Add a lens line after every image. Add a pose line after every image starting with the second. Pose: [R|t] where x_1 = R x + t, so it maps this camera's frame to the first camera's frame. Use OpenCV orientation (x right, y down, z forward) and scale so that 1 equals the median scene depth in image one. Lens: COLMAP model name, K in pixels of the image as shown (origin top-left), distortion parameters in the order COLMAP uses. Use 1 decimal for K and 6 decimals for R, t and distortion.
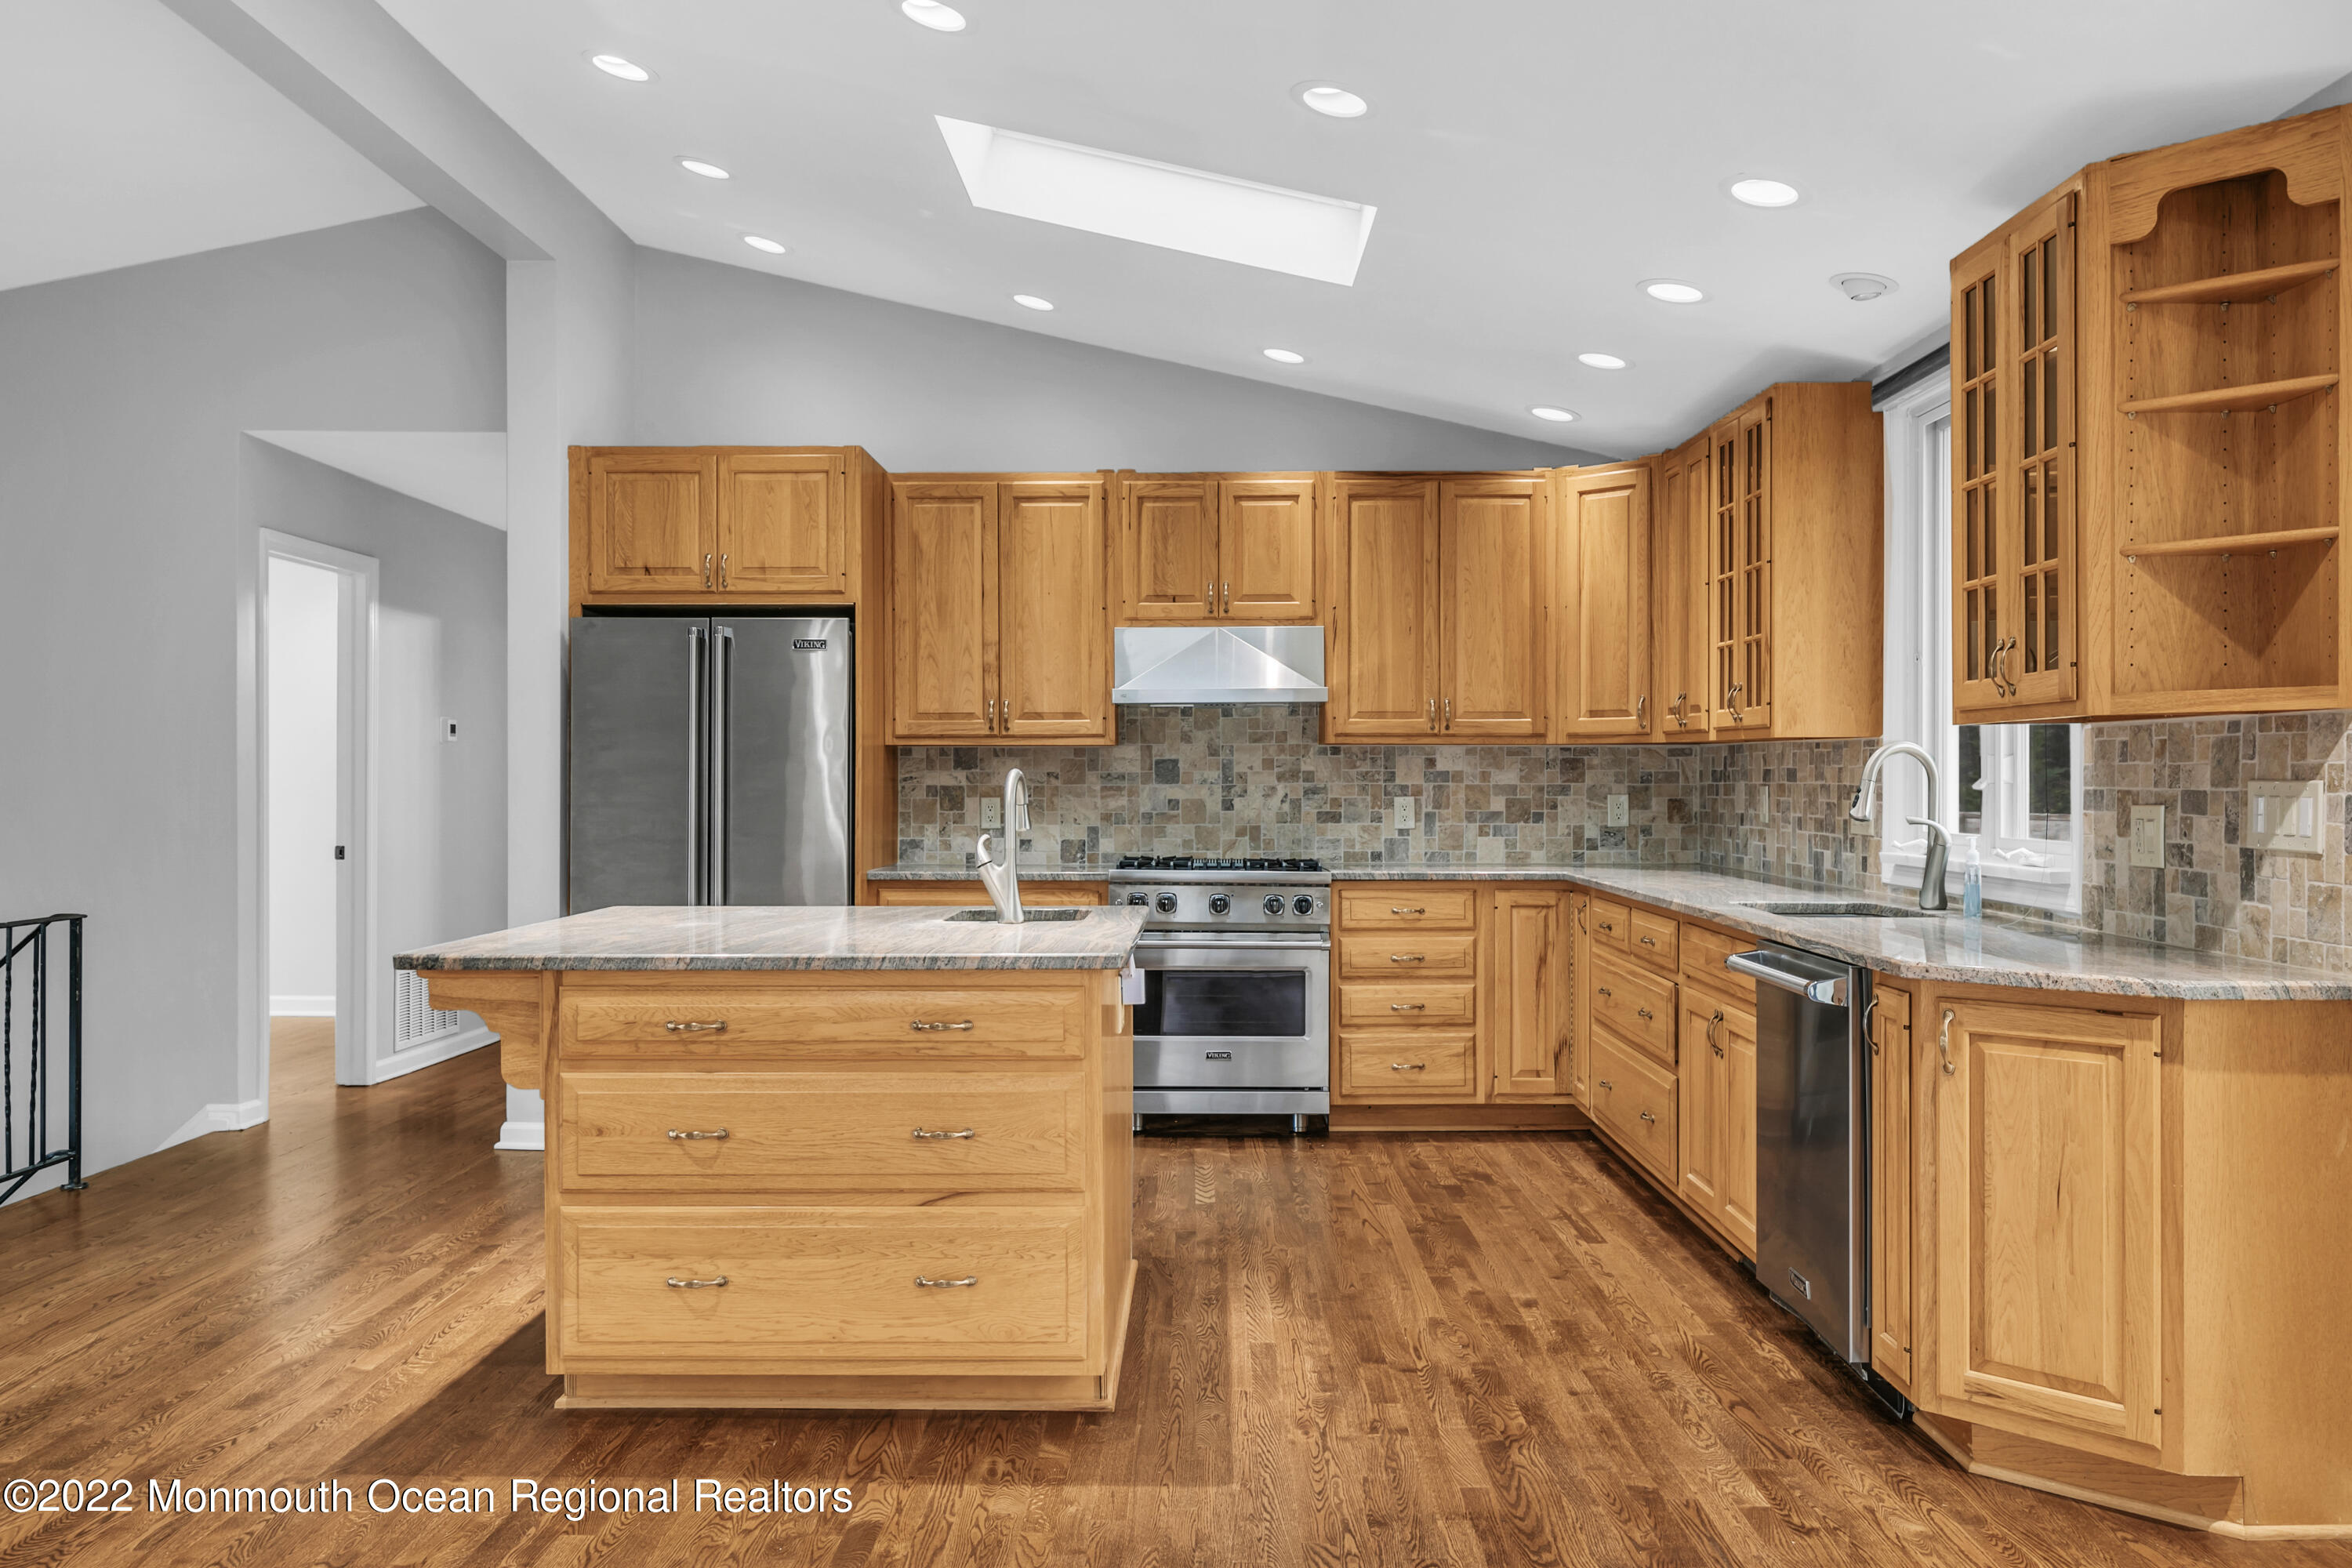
lens RADIAL K [[1070.5, 0, 1176.0], [0, 1070.5, 784.0], [0, 0, 1]] dist [0.000044, -0.000049]
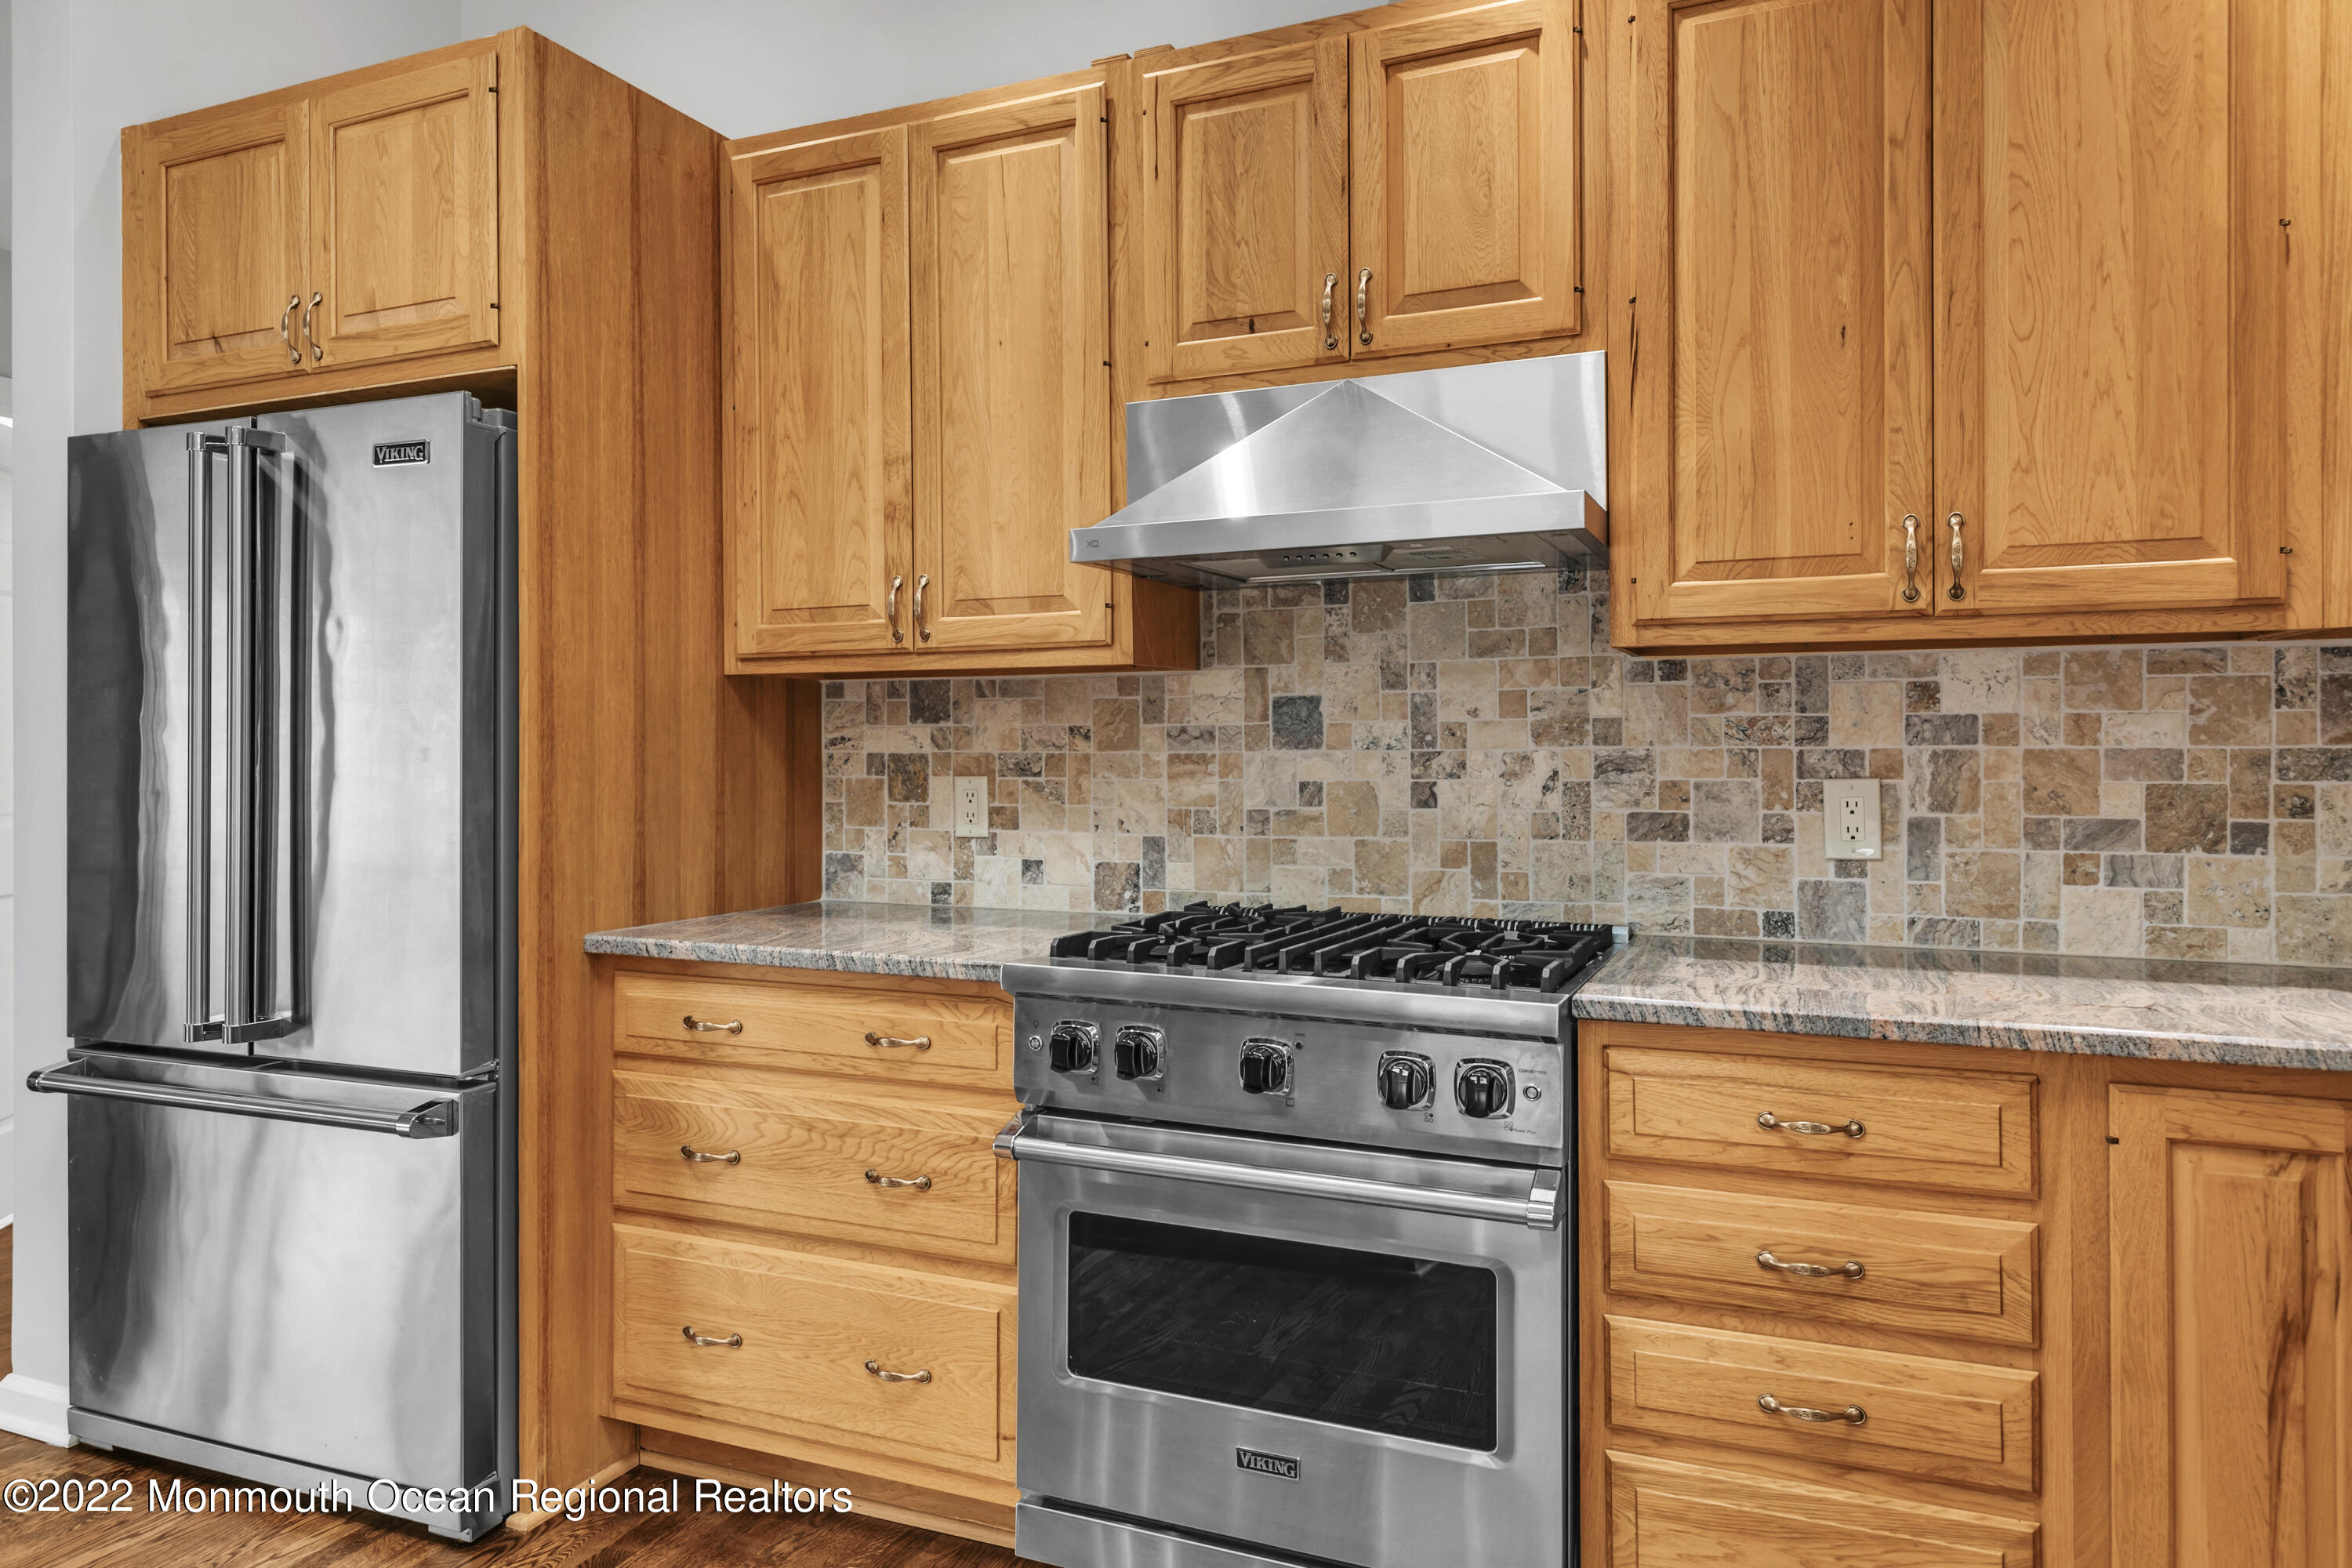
lens RADIAL K [[1364.4, 0, 1179.3], [0, 1364.4, 745.3], [0, 0, 1]] dist [0.003642, -0.000419]
pose [[0.950456, -0.003346, -0.310841, 0.139153], [0.002851, 0.999994, -0.002047, -0.000797], [0.310846, 0.001059, 0.950460, 0.453709]]
